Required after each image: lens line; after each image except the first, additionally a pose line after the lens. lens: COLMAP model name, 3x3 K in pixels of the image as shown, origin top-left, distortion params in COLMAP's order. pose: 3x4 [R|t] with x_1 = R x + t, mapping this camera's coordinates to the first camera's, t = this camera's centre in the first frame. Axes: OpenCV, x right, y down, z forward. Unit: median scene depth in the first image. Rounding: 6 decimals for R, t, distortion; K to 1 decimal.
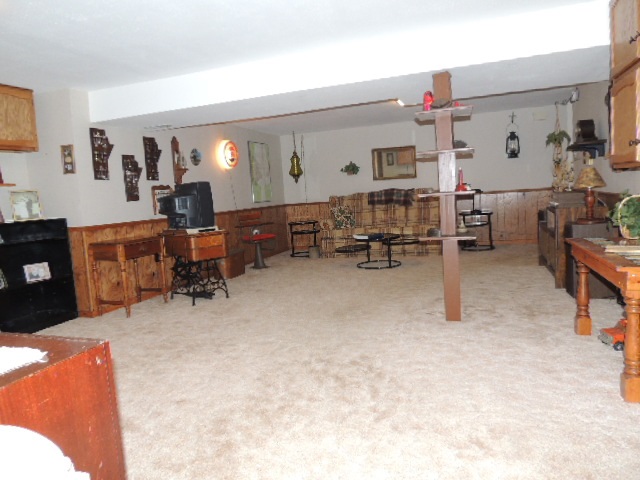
lens RADIAL K [[459.8, 0, 318.0], [0, 459.8, 236.1], [0, 0, 1]] dist [-0.025151, 0.006661]
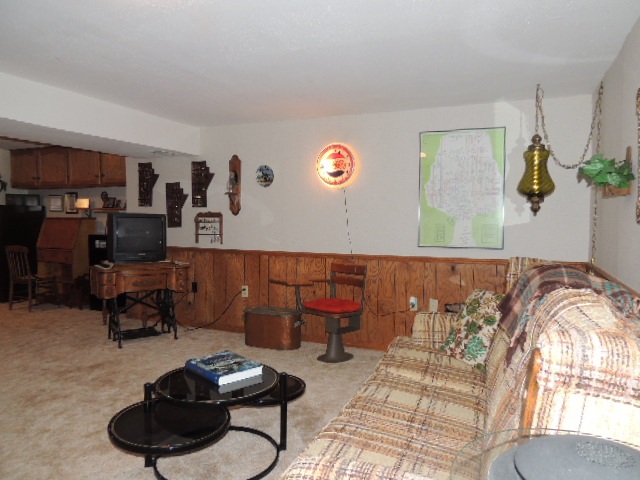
lens RADIAL K [[459.8, 0, 324.0], [0, 459.8, 240.2], [0, 0, 1]] dist [-0.025151, 0.006661]
pose [[-0.081484, 0.107732, -0.990835, 0.459895], [-0.097914, 0.988467, 0.115527, -0.153586], [0.991853, 0.106431, -0.069996, 1.083195]]
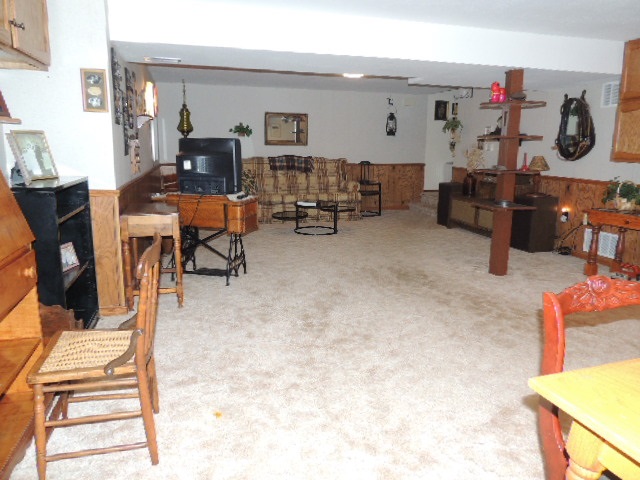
lens RADIAL K [[459.8, 0, 318.4], [0, 459.8, 240.8], [0, 0, 1]] dist [-0.025151, 0.006661]
pose [[0.818841, -0.038681, 0.572716, -0.443817], [-0.014360, 0.996034, 0.087802, -0.005754], [-0.573841, -0.080120, 0.815038, 0.151919]]
